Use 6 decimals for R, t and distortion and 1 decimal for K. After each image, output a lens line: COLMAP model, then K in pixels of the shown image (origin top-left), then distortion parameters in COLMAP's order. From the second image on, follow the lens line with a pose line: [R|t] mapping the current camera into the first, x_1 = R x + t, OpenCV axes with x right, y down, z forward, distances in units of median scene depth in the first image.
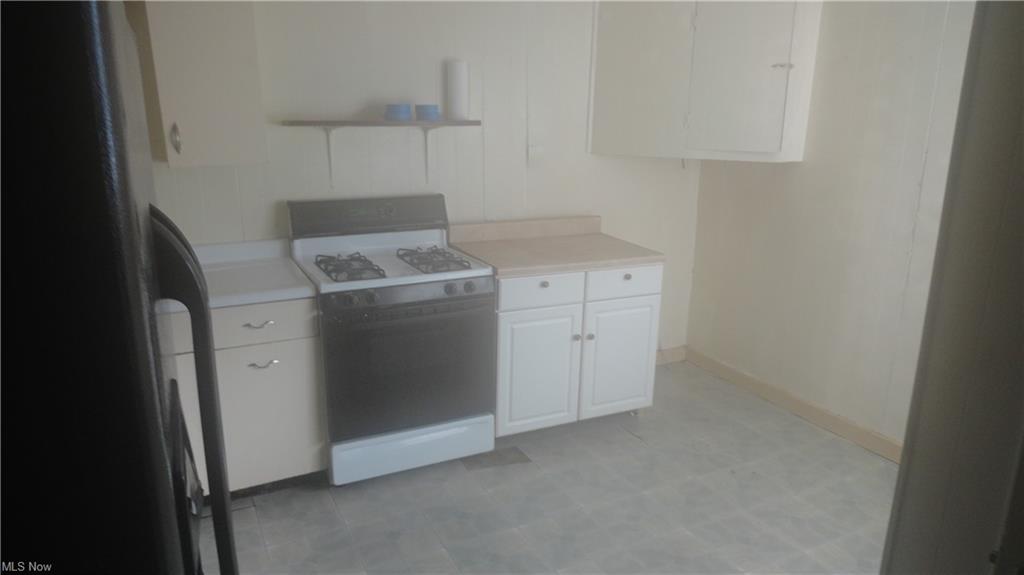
lens RADIAL K [[705.2, 0, 512.0], [0, 705.2, 287.5], [0, 0, 1]] dist [0.003035, 0.001136]
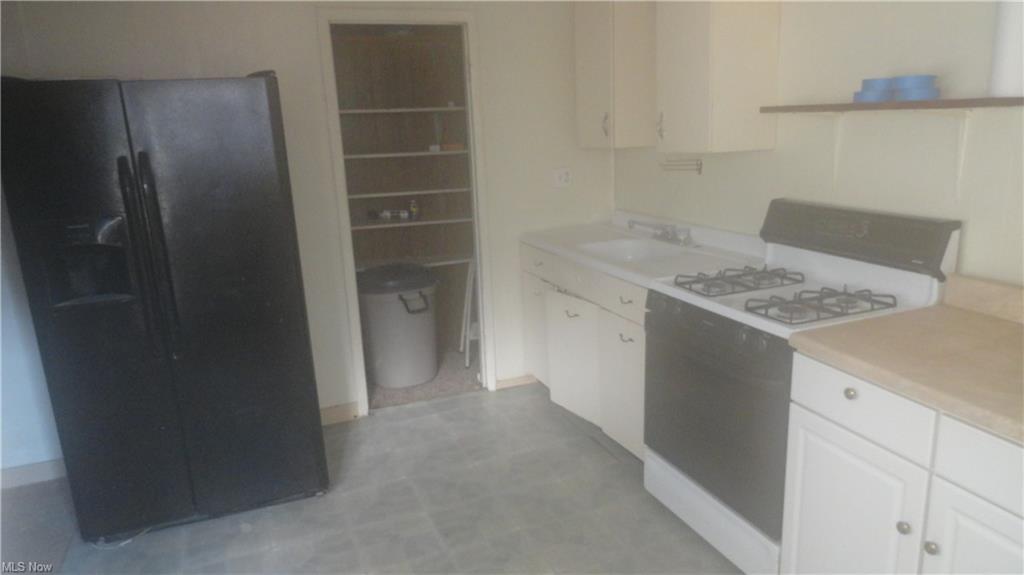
lens RADIAL K [[705.2, 0, 512.0], [0, 705.2, 287.5], [0, 0, 1]] dist [0.003035, 0.001136]
pose [[-0.078417, 0.234685, -0.968903, 0.580288], [-0.206005, 0.947105, 0.246077, -0.163787], [0.975404, 0.218896, -0.025923, 0.721028]]
